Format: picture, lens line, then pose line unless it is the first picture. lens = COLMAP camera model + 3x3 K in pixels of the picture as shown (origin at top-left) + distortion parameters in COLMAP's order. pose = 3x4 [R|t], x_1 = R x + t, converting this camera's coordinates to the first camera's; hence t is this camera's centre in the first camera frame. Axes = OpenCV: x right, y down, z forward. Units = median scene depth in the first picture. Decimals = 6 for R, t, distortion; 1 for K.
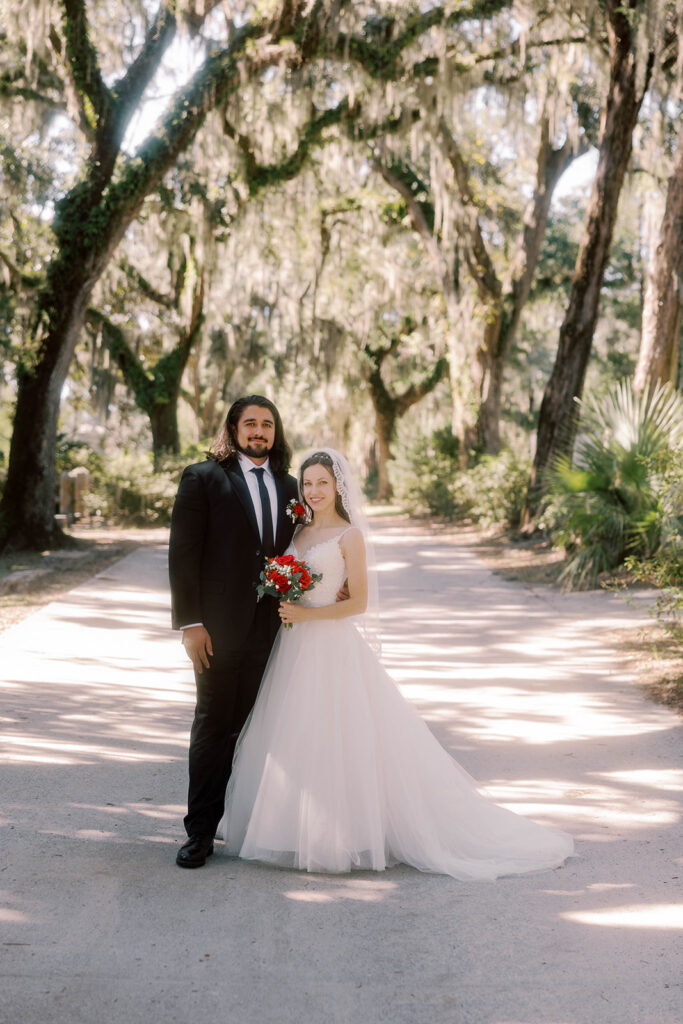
lens RADIAL K [[1671.7, 0, 341.5], [0, 1671.7, 512.0], [0, 0, 1]] dist [0.024983, 0.042566]
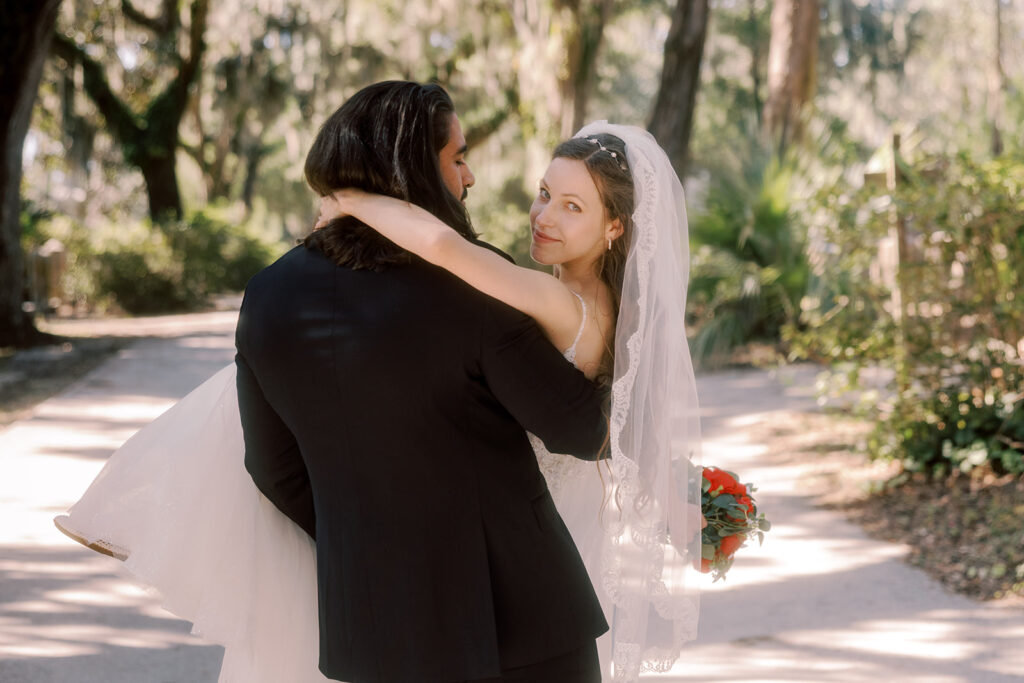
lens RADIAL K [[1820.0, 0, 512.0], [0, 1820.0, 341.5], [0, 0, 1]] dist [0.063003, 0.027343]
pose [[0.995648, -0.041831, 0.083274, -0.016529], [0.039499, 0.998785, 0.029463, 0.002692], [-0.084405, -0.026045, 0.996091, 0.130984]]
